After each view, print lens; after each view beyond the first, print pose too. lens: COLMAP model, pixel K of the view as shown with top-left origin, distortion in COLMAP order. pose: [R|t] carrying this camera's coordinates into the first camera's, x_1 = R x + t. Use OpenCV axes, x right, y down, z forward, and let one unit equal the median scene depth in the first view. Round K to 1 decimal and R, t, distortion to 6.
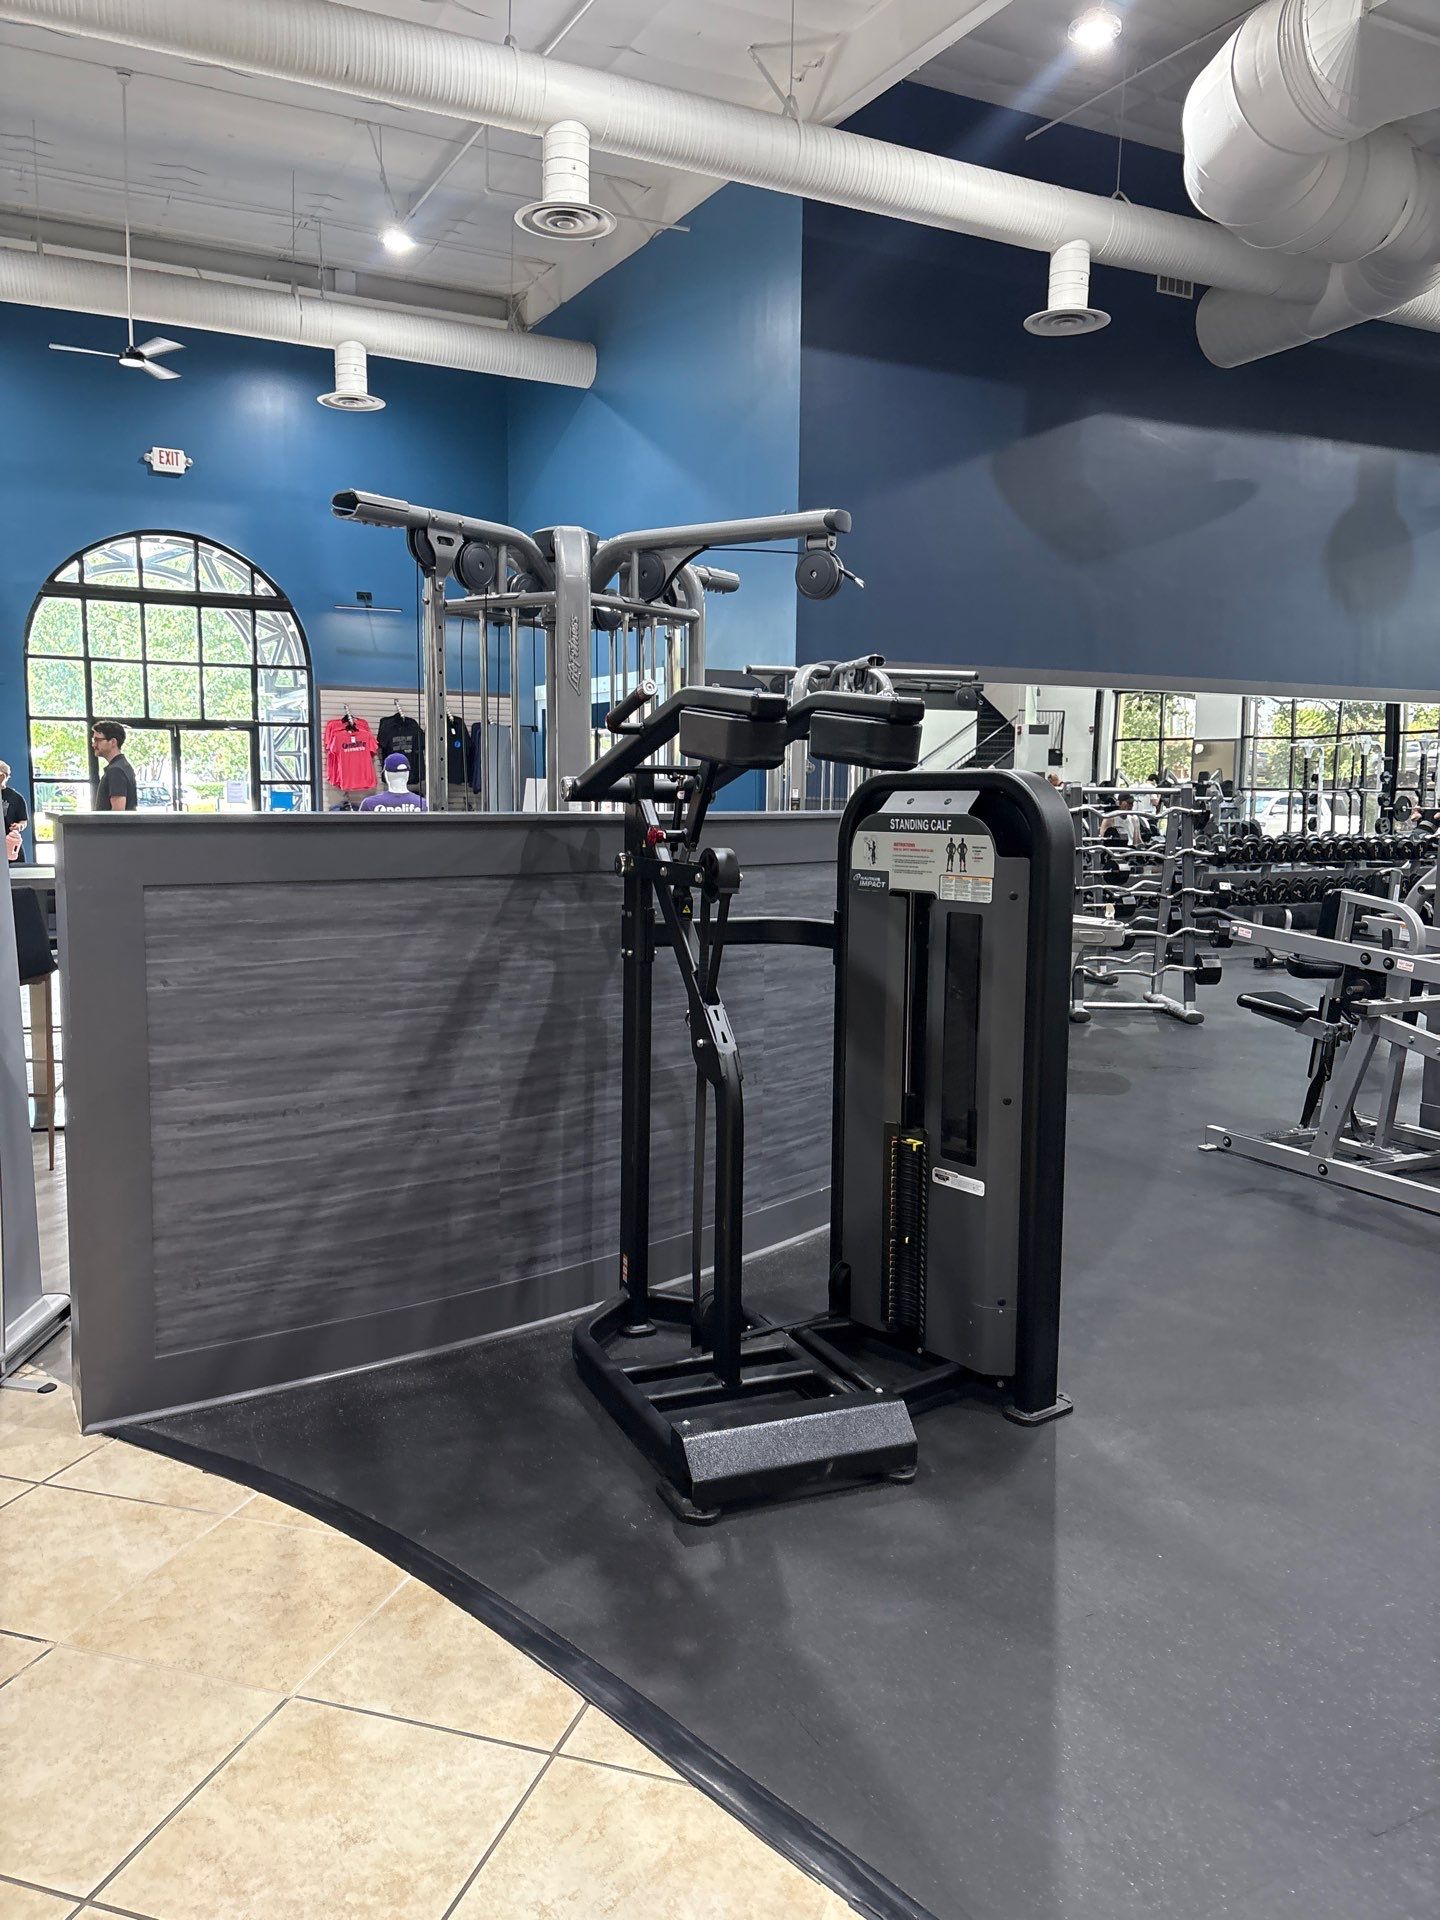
lens RADIAL K [[1462.7, 0, 719.6], [0, 1462.7, 954.7], [0, 0, 1]] dist [0.048985, -0.048522]
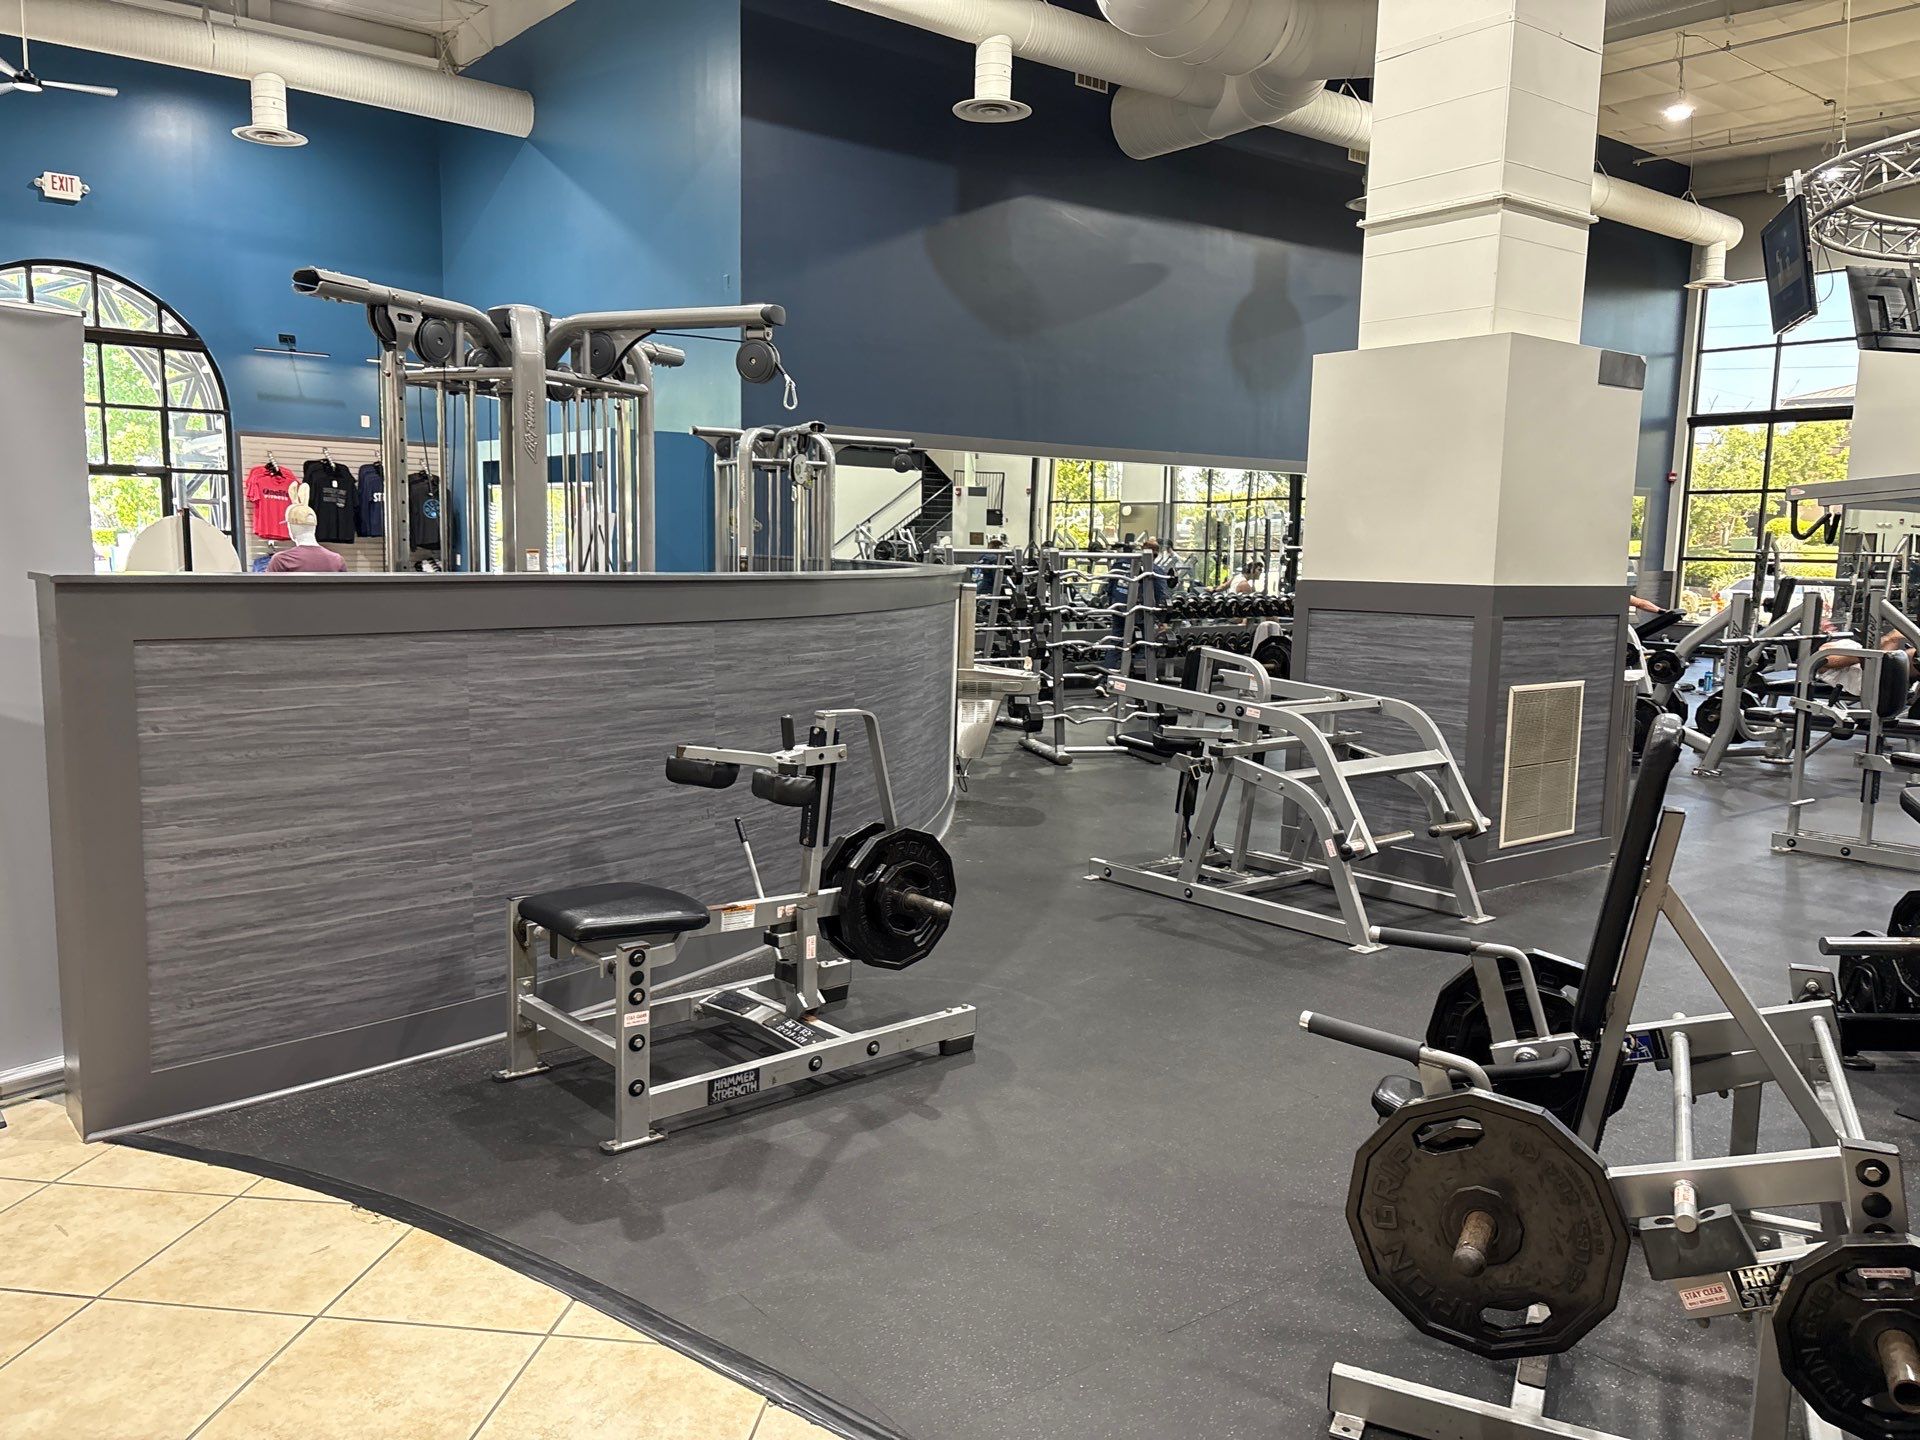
lens RADIAL K [[1462.7, 0, 946.8], [0, 1462.7, 740.1], [0, 0, 1]] dist [0.048985, -0.048522]
pose [[0.982586, -0.014237, 0.185263, -0.001798], [0.010367, 0.999708, 0.021839, 0.005337], [-0.185520, -0.019538, 0.982446, -0.107177]]
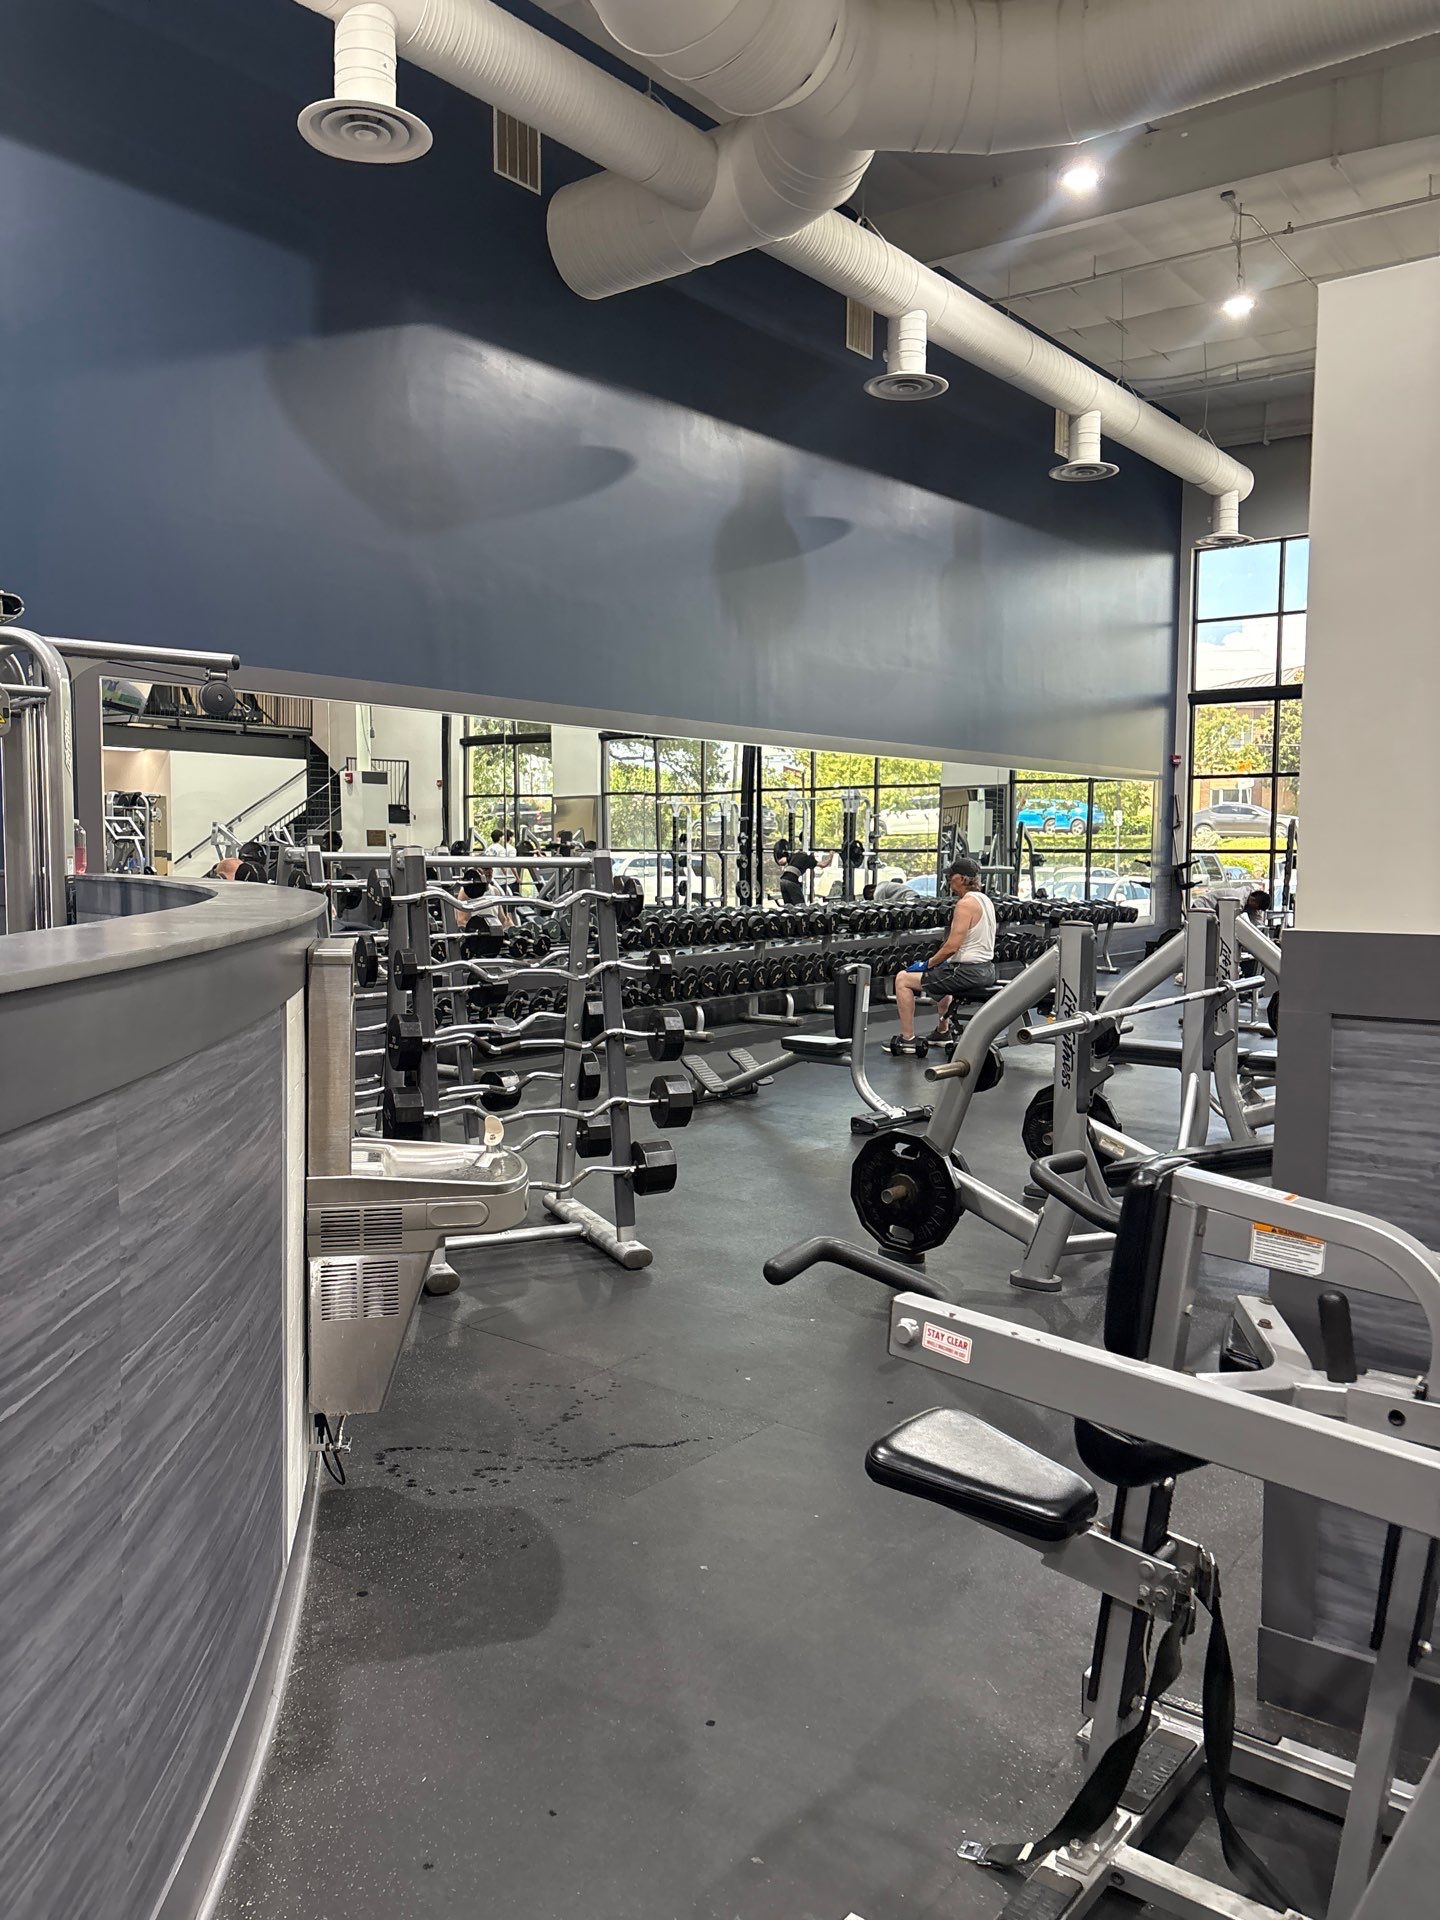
lens RADIAL K [[1462.7, 0, 716.6], [0, 1462.7, 958.3], [0, 0, 1]] dist [0.048985, -0.048522]
pose [[0.908858, -0.036741, 0.415485, 0.190262], [0.052282, 0.998292, -0.026088, -0.090618], [-0.413817, 0.045432, 0.909226, 0.743758]]
